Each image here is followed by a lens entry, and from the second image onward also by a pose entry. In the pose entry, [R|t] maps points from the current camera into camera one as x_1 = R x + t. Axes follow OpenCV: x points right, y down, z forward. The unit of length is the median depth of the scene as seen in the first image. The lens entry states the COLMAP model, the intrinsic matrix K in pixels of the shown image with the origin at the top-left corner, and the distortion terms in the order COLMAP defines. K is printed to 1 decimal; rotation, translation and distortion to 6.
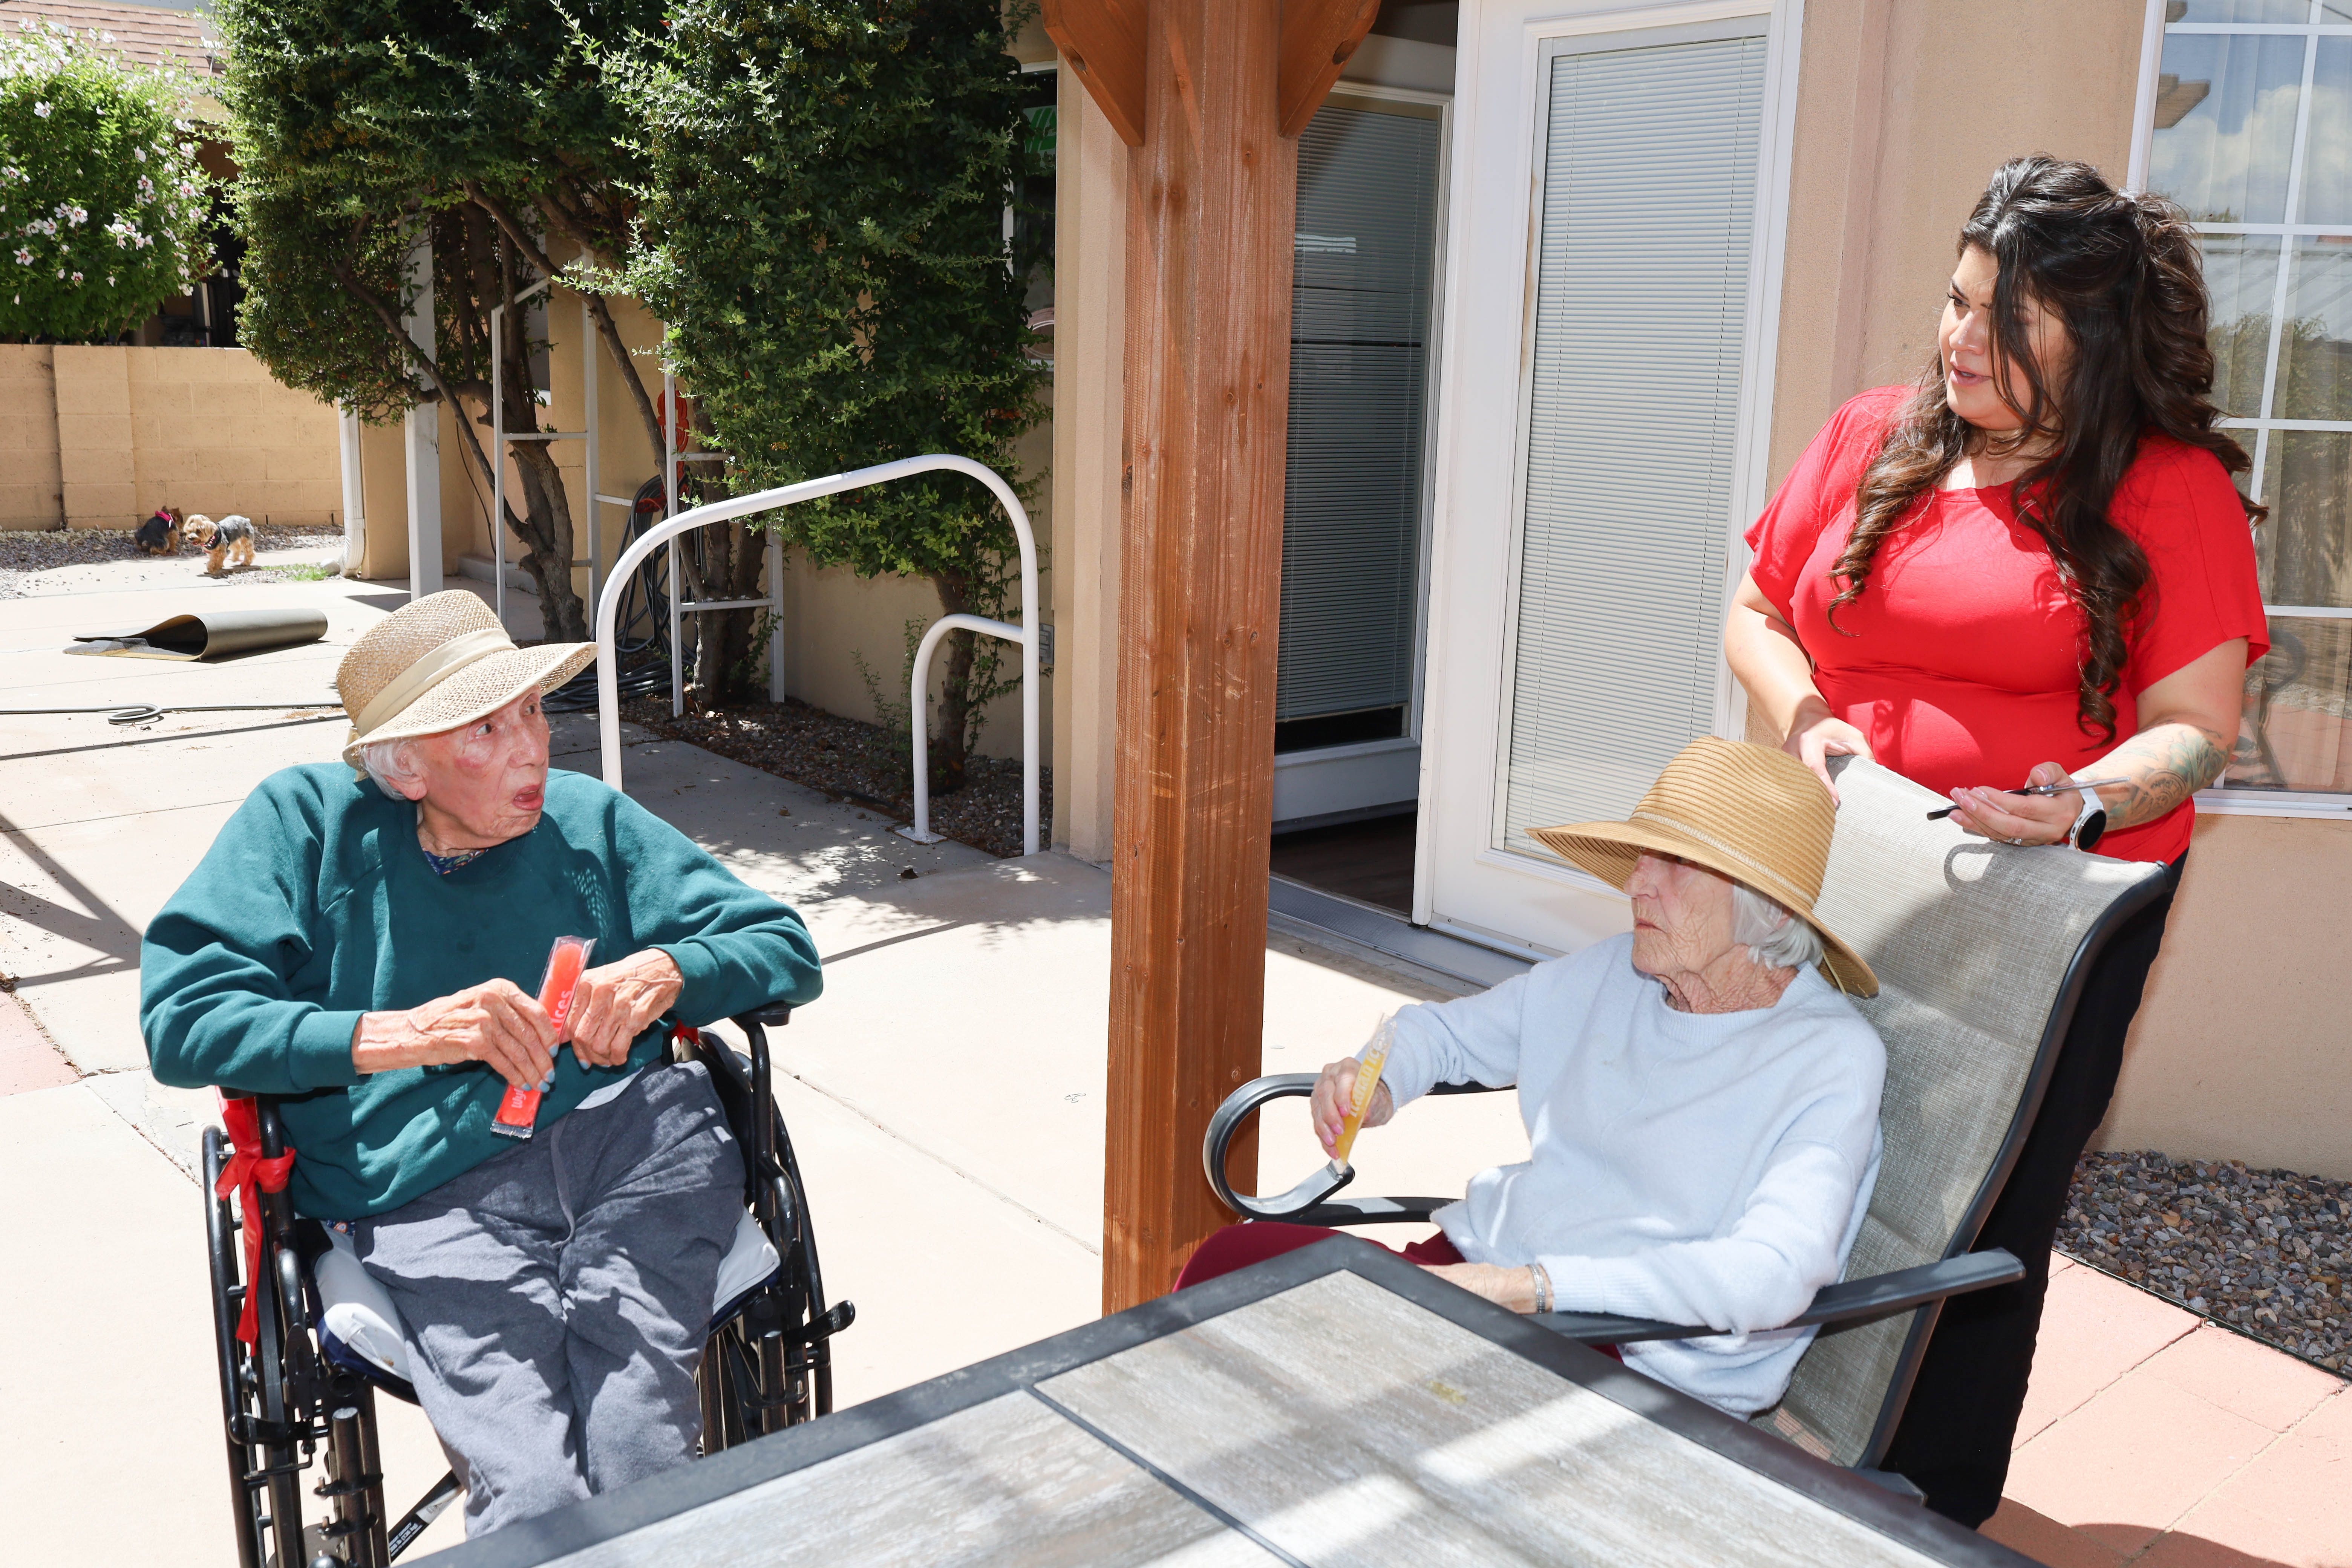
lens RADIAL K [[2185.6, 0, 1179.5], [0, 2185.6, 780.3], [0, 0, 1]] dist [0.000791, 0.000000]
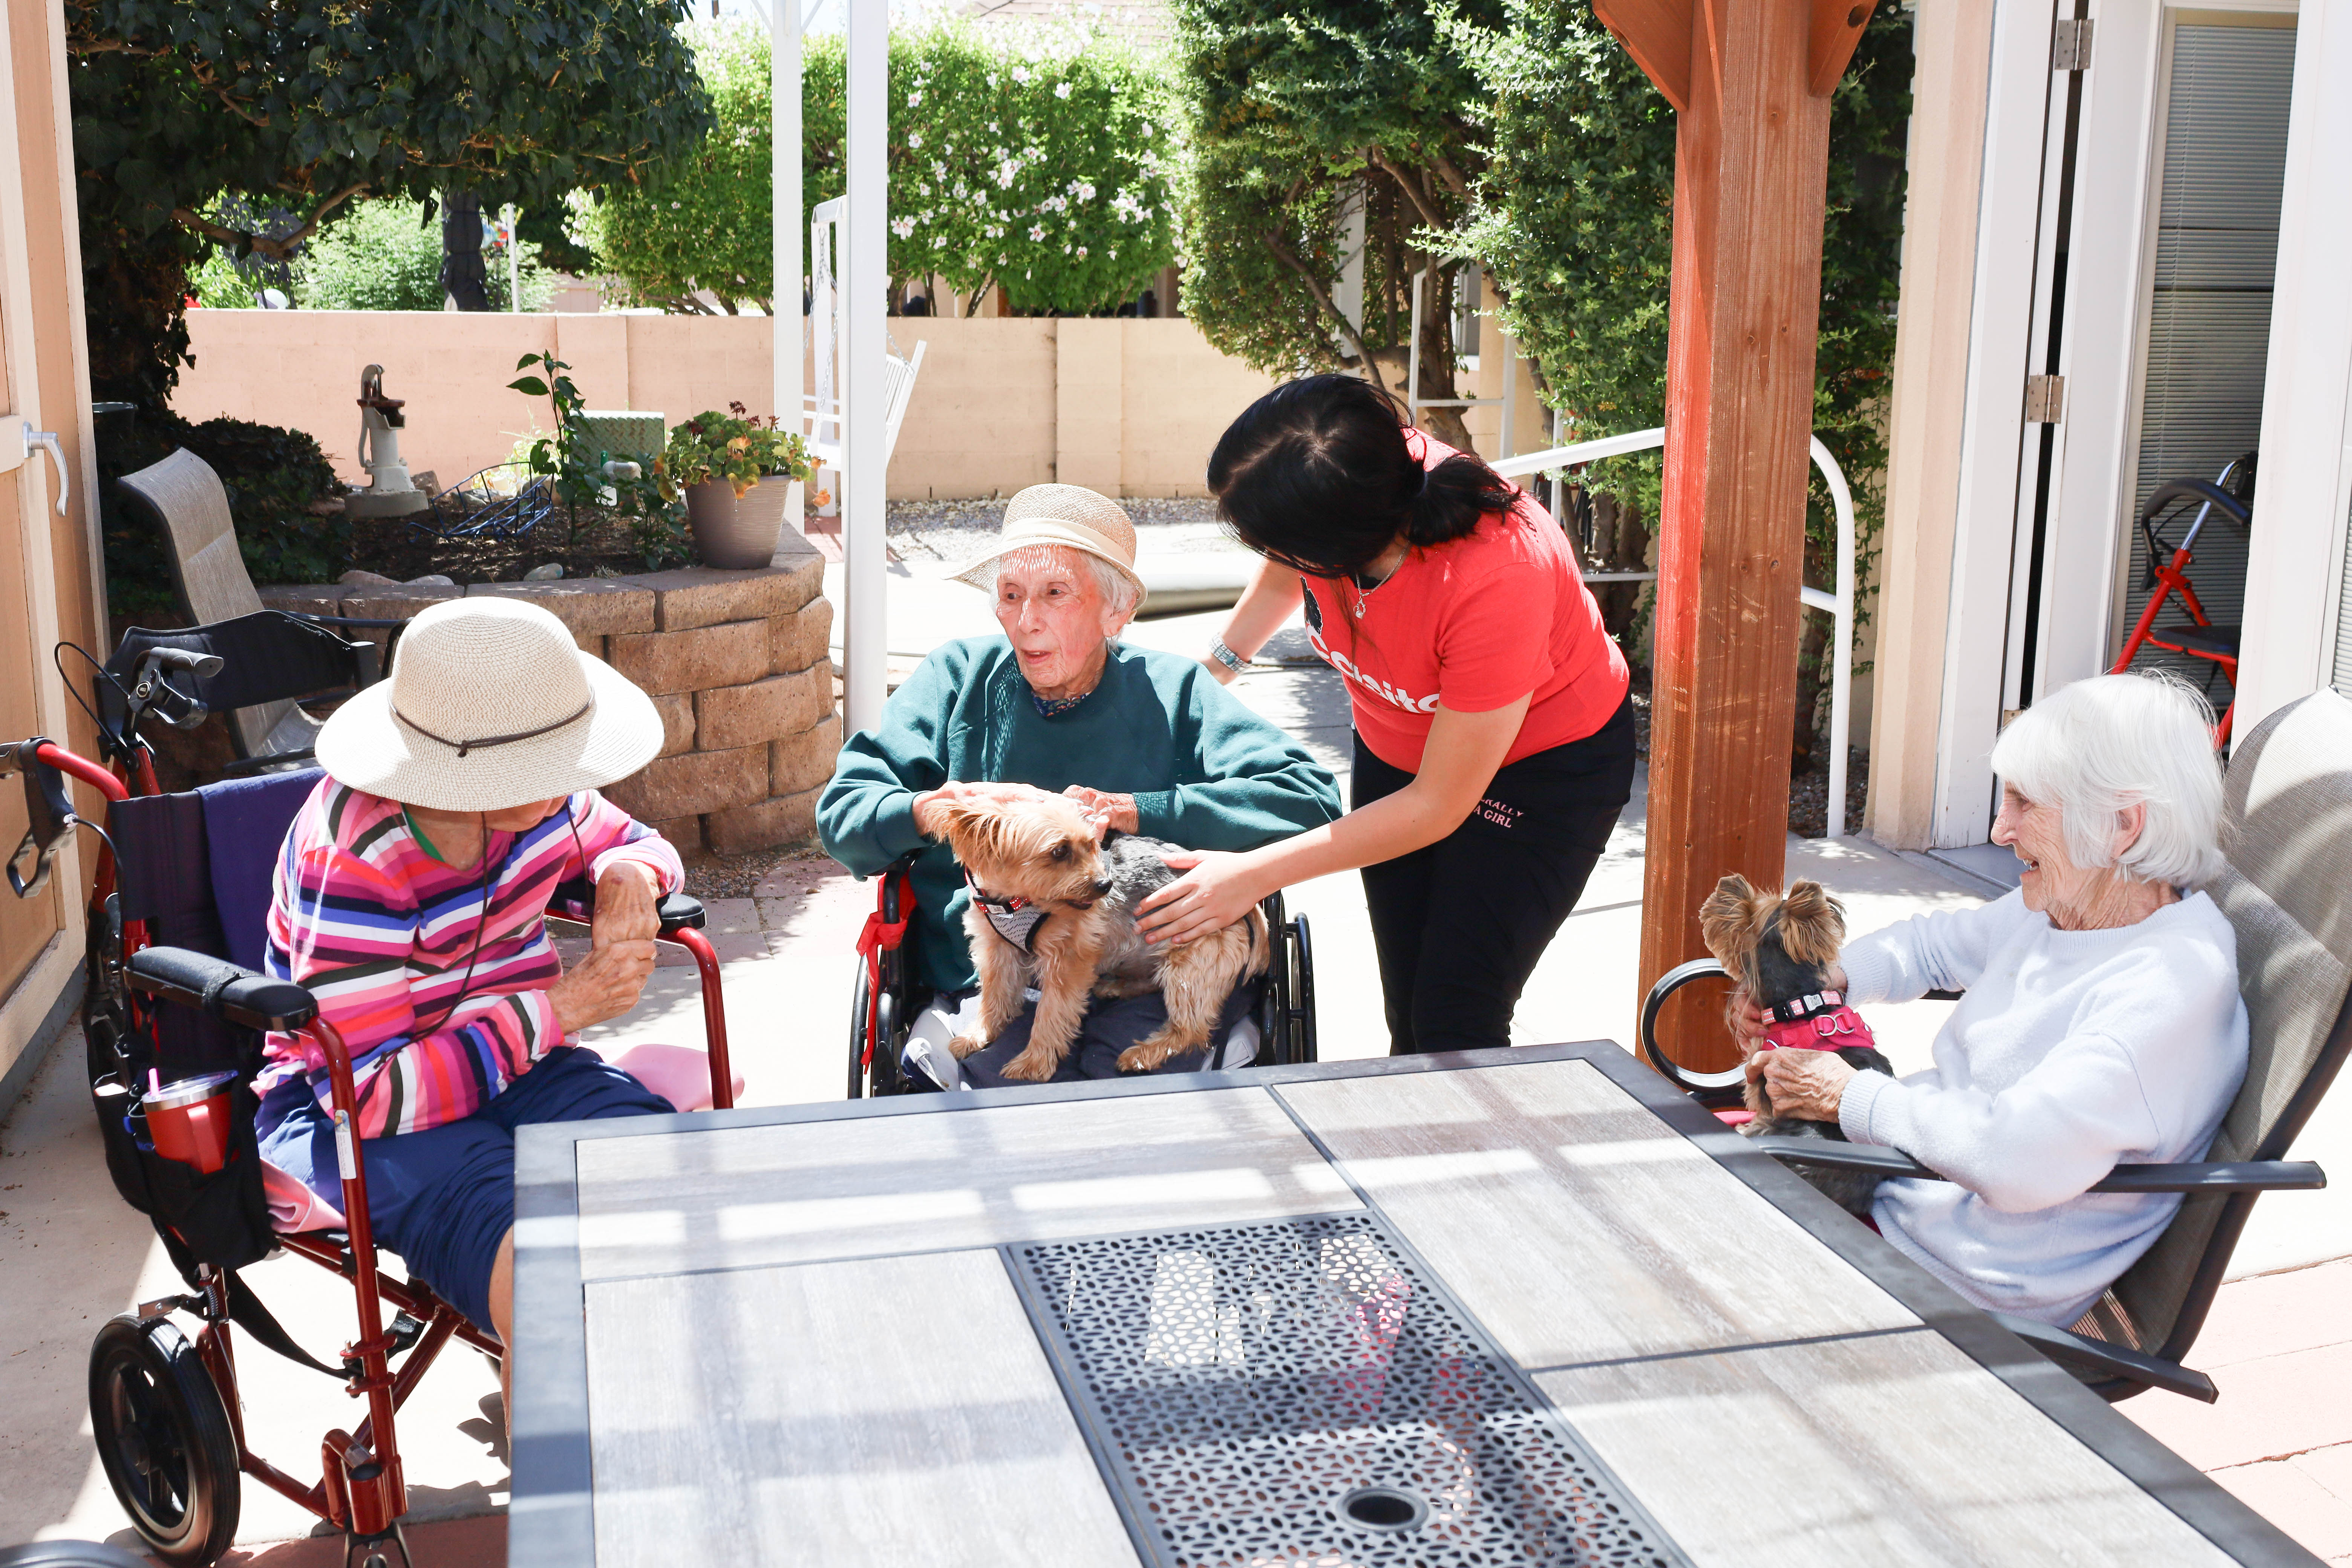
lens RADIAL K [[2530.2, 0, 1173.2], [0, 2530.2, 786.1], [0, 0, 1]] dist [0.022395, 0.000000]
pose [[0.899131, 0.067169, -0.432495, 0.129508], [-0.072247, 0.997376, 0.004700, 0.023764], [0.431676, 0.027021, 0.901624, -0.098141]]
